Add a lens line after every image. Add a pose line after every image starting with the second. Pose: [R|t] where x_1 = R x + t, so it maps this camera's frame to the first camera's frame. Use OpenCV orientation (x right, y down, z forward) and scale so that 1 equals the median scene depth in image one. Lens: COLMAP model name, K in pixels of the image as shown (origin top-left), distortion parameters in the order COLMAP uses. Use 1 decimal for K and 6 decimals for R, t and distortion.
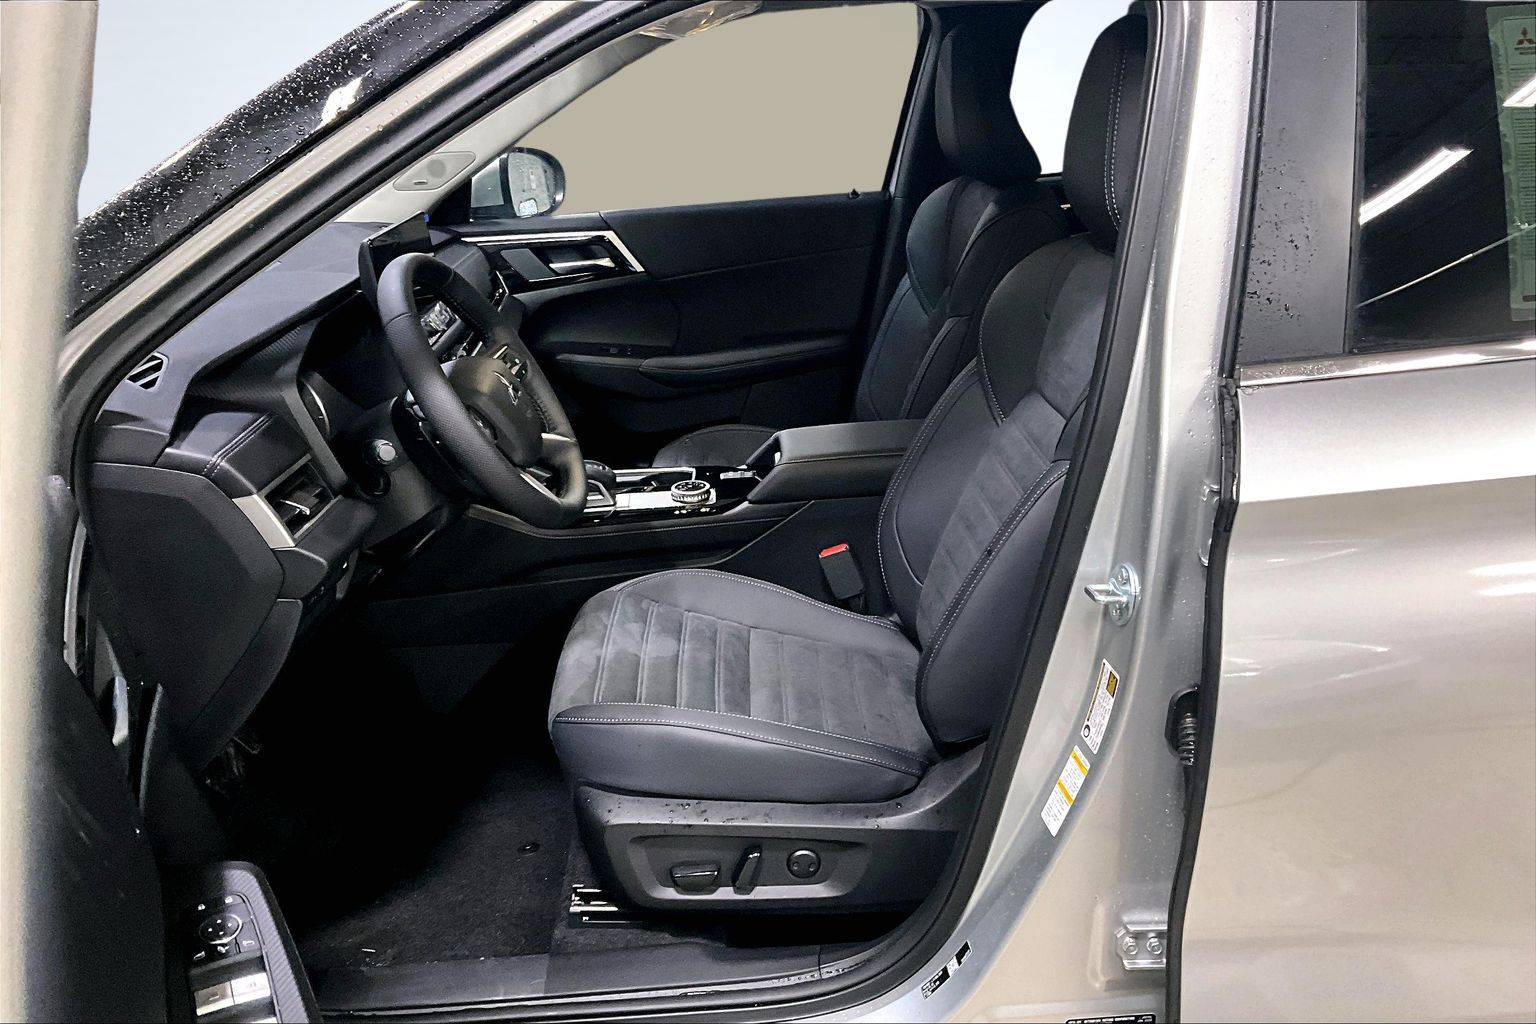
lens RADIAL K [[1329.7, 0, 768.5], [0, 1329.7, 420.5], [0, 0, 1]] dist [0.058633, -0.005038]
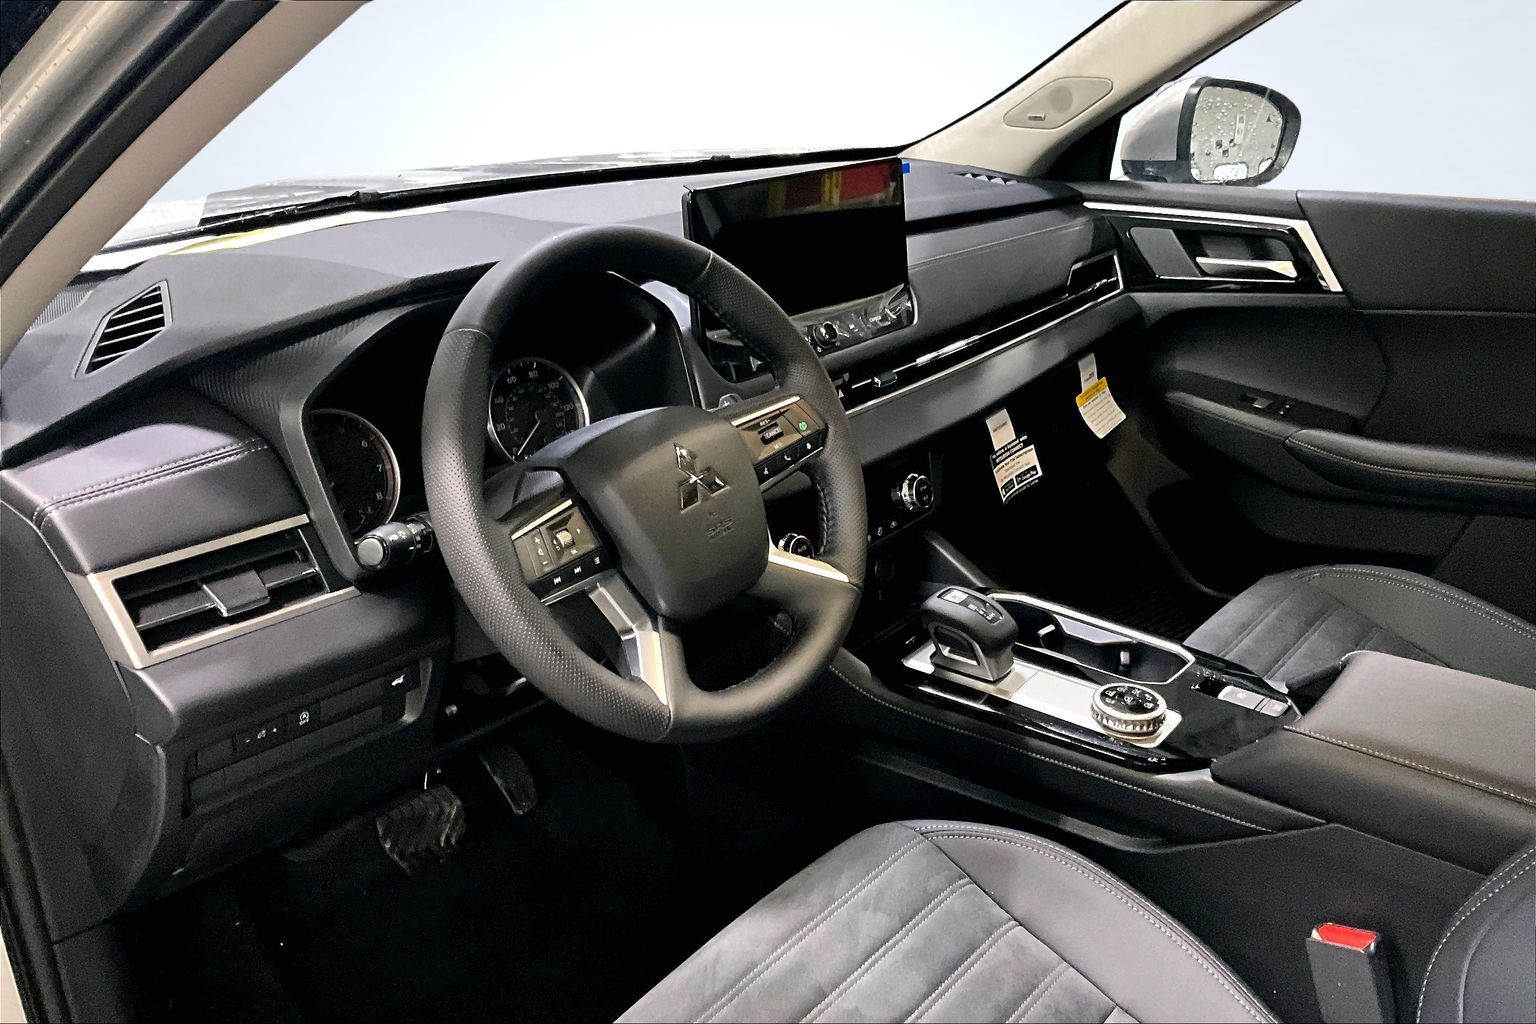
lens RADIAL K [[1329.7, 0, 768.5], [0, 1329.7, 420.5], [0, 0, 1]] dist [0.058633, -0.005038]
pose [[0.753907, 0.244226, -0.609900, 0.104986], [-0.211435, 0.969142, 0.126722, -0.077095], [0.622029, 0.033418, 0.782281, 0.339590]]
